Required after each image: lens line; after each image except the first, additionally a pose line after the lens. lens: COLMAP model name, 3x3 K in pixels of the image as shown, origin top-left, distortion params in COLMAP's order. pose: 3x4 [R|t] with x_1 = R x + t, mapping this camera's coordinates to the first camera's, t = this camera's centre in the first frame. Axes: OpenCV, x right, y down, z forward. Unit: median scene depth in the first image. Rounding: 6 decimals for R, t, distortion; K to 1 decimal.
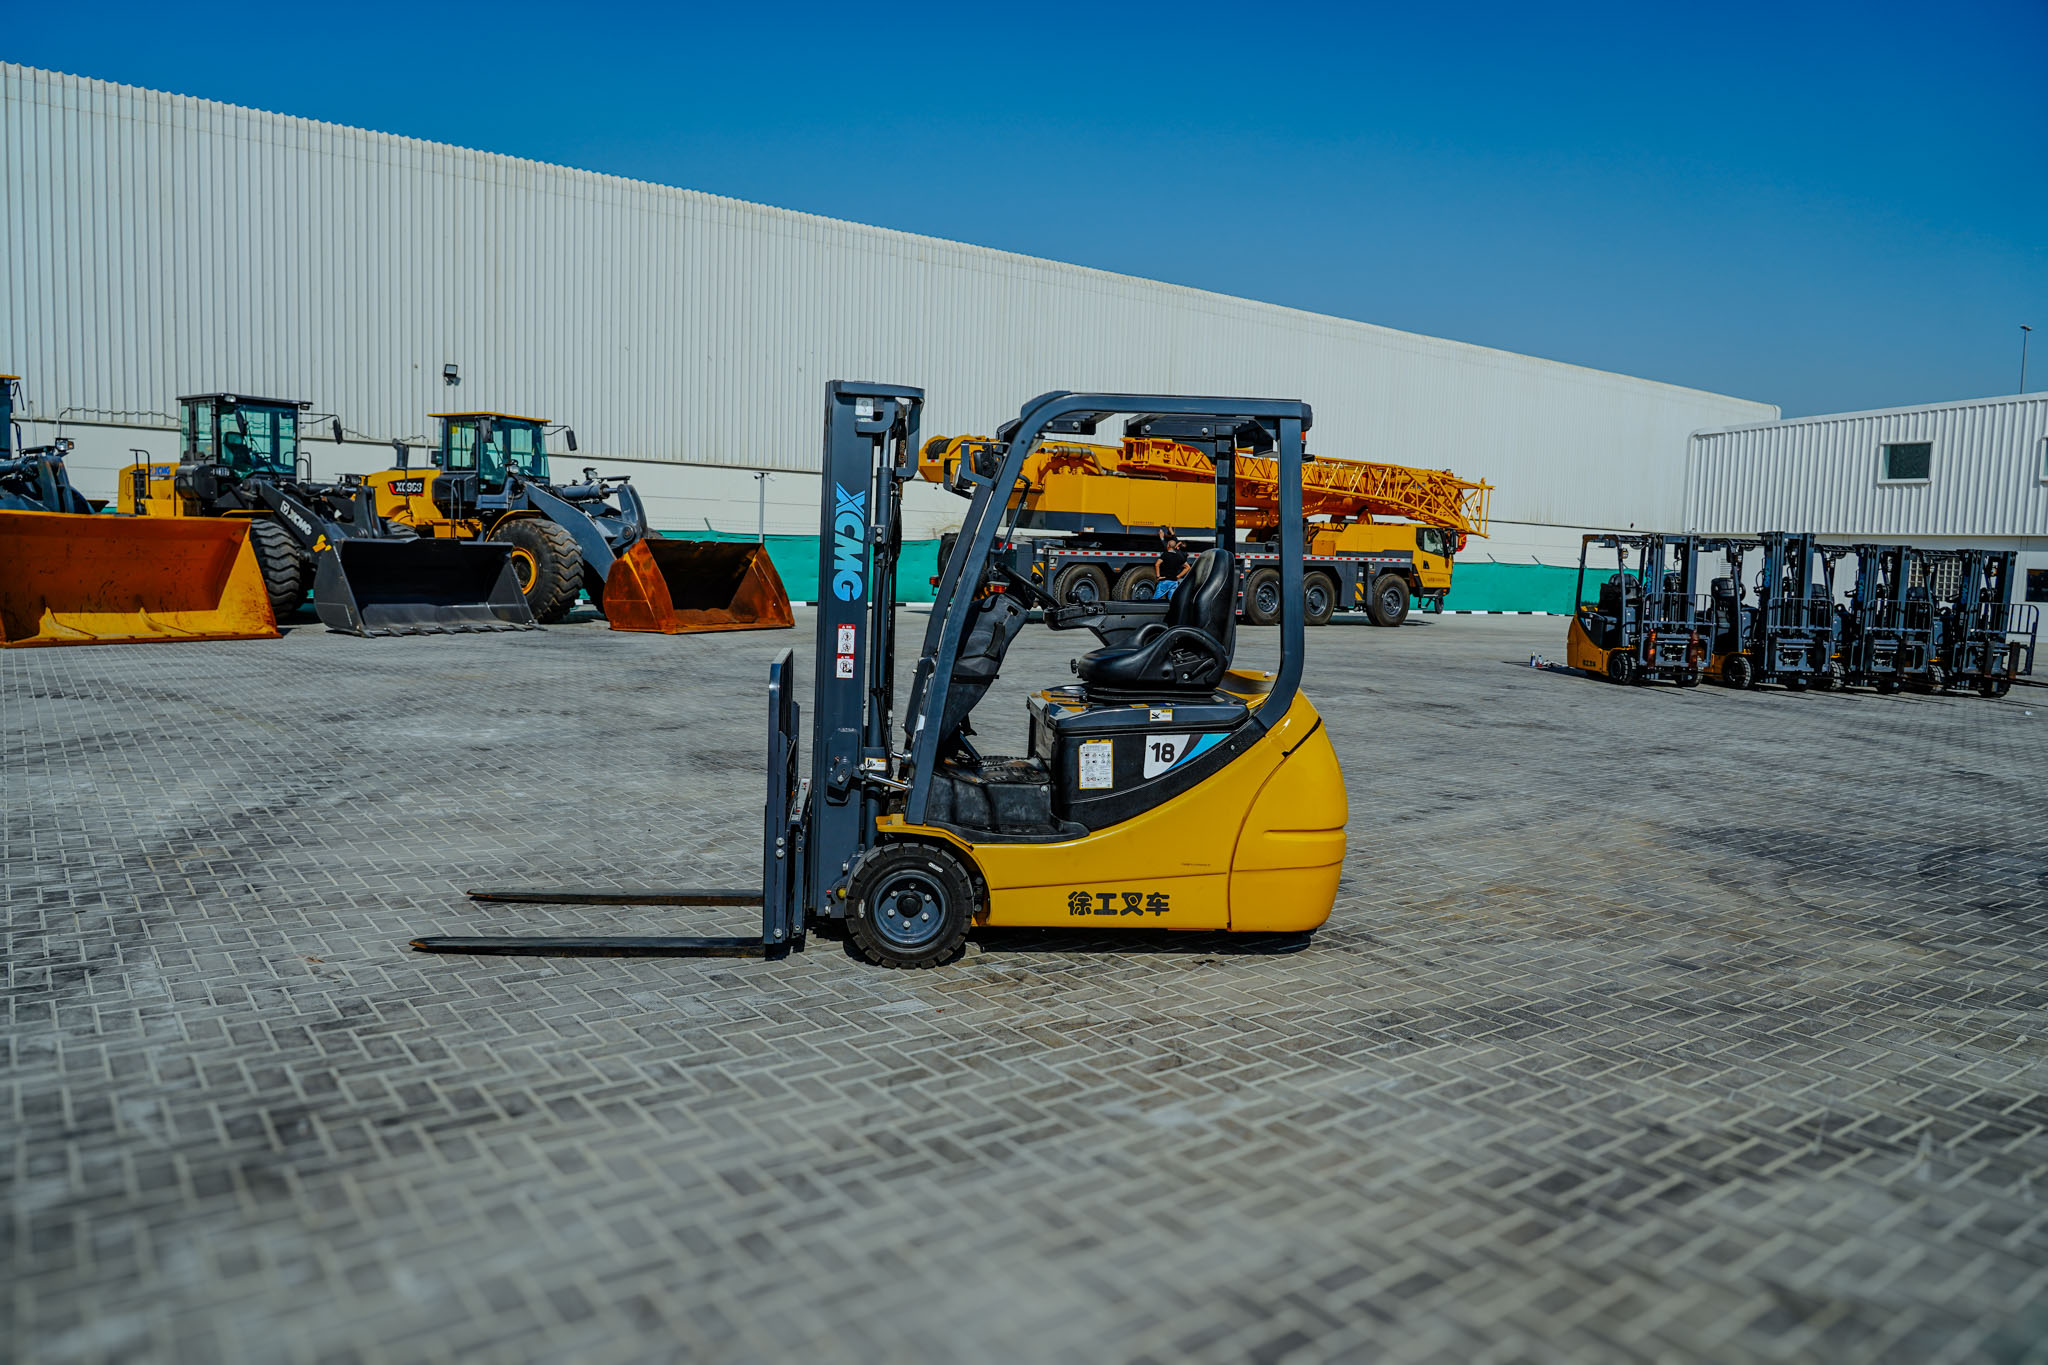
lens RADIAL K [[1382.5, 0, 1020.9], [0, 1382.5, 672.1], [0, 0, 1]] dist [-0.029348, 0.011323]
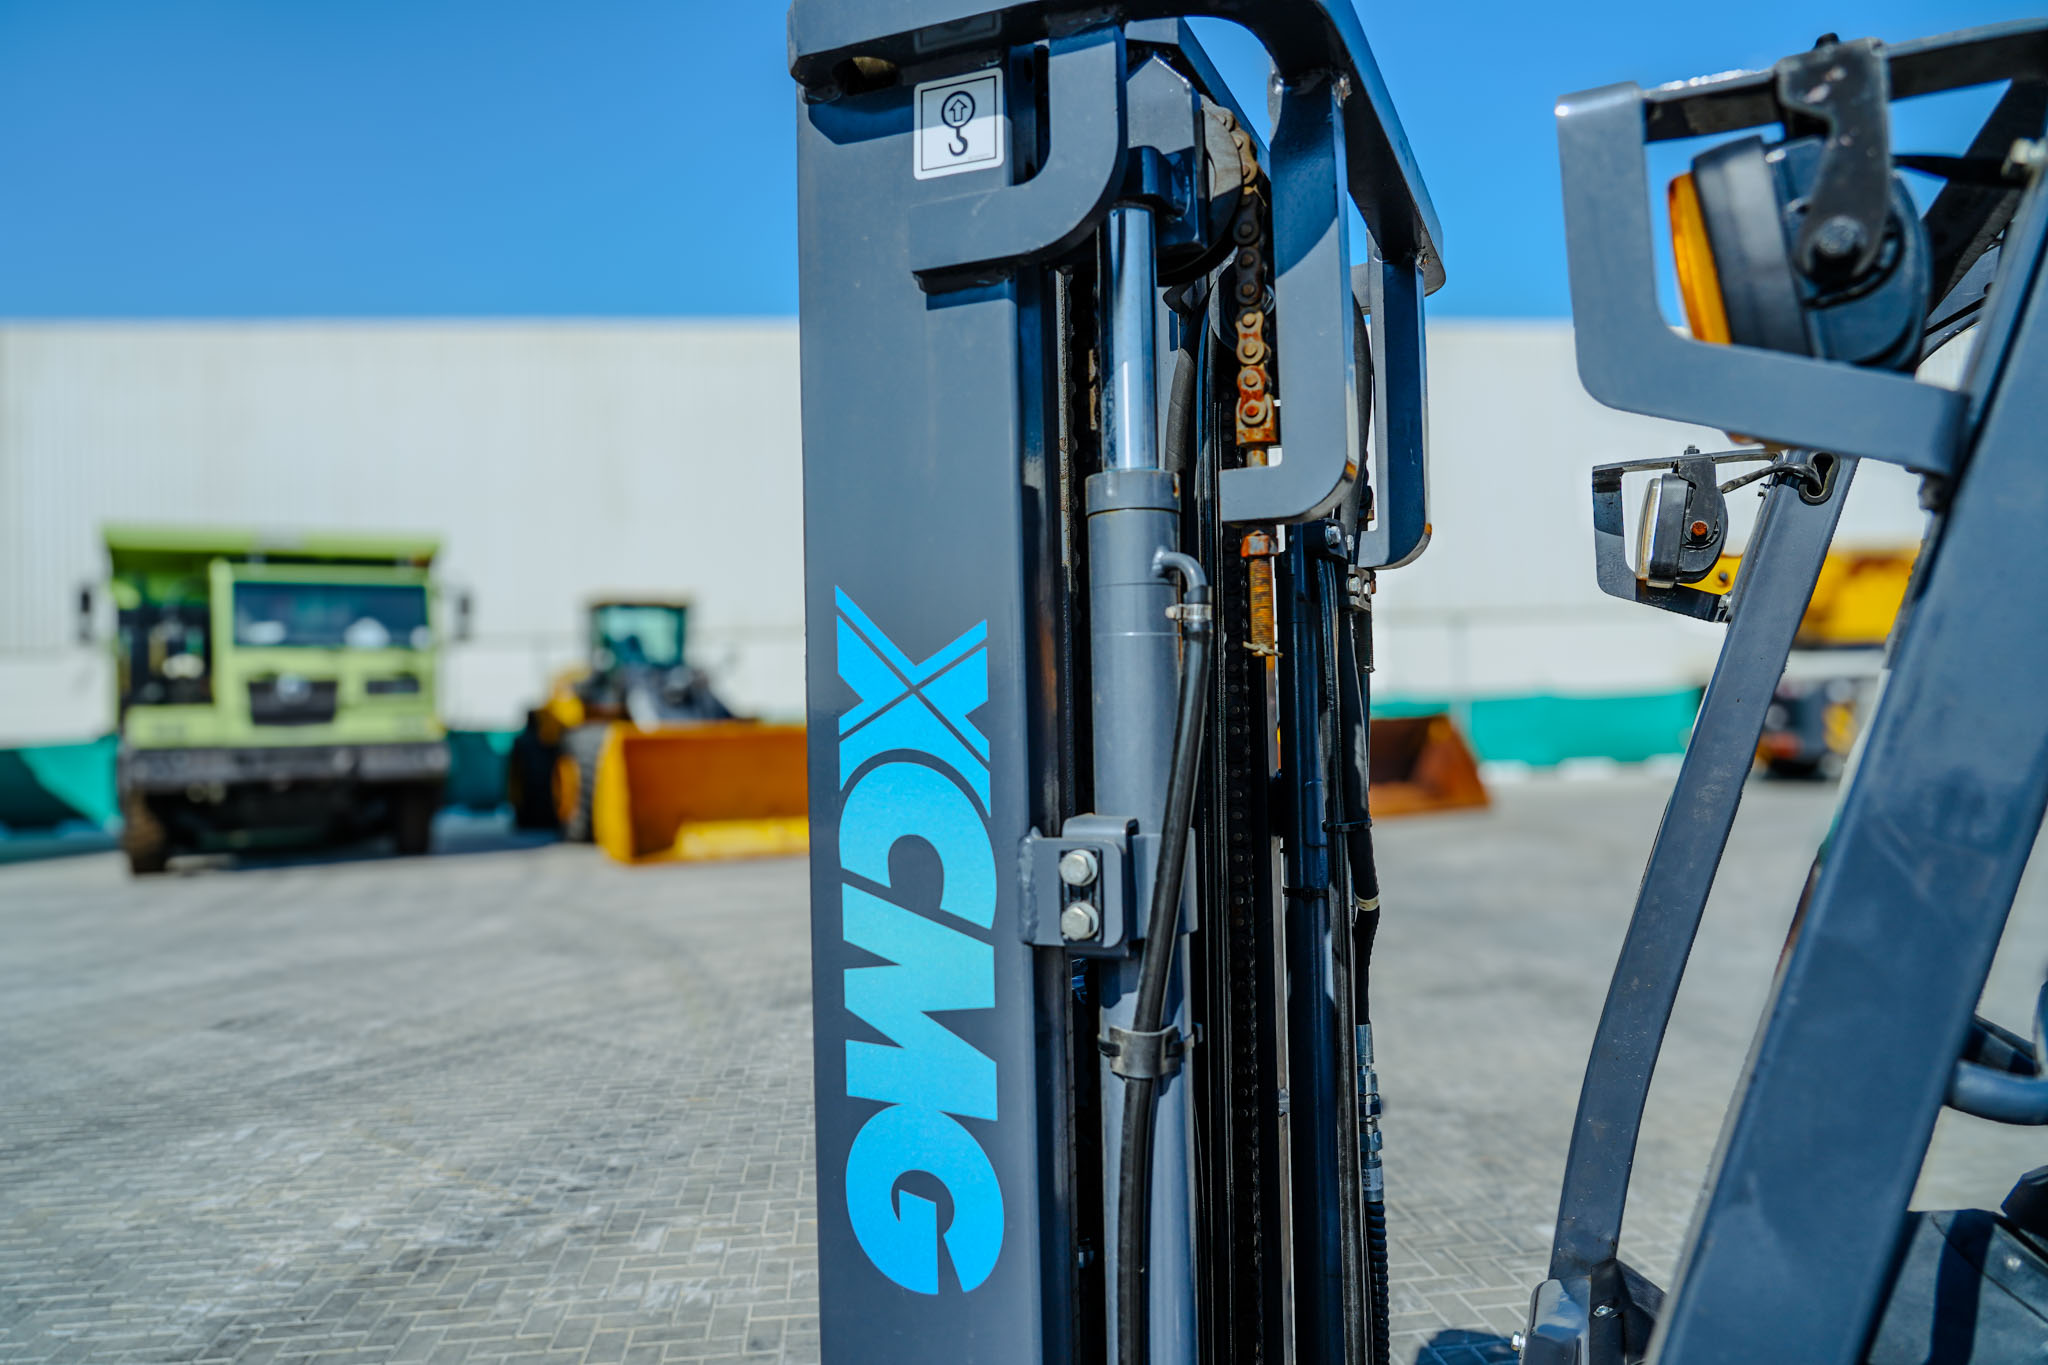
lens RADIAL K [[1382.5, 0, 1020.9], [0, 1382.5, 672.1], [0, 0, 1]] dist [-0.029348, 0.011323]
pose [[0.867092, -0.077366, -0.492103, -0.020280], [0.020338, 0.992541, -0.120206, -0.071041], [0.497732, 0.094221, 0.862198, 0.579612]]
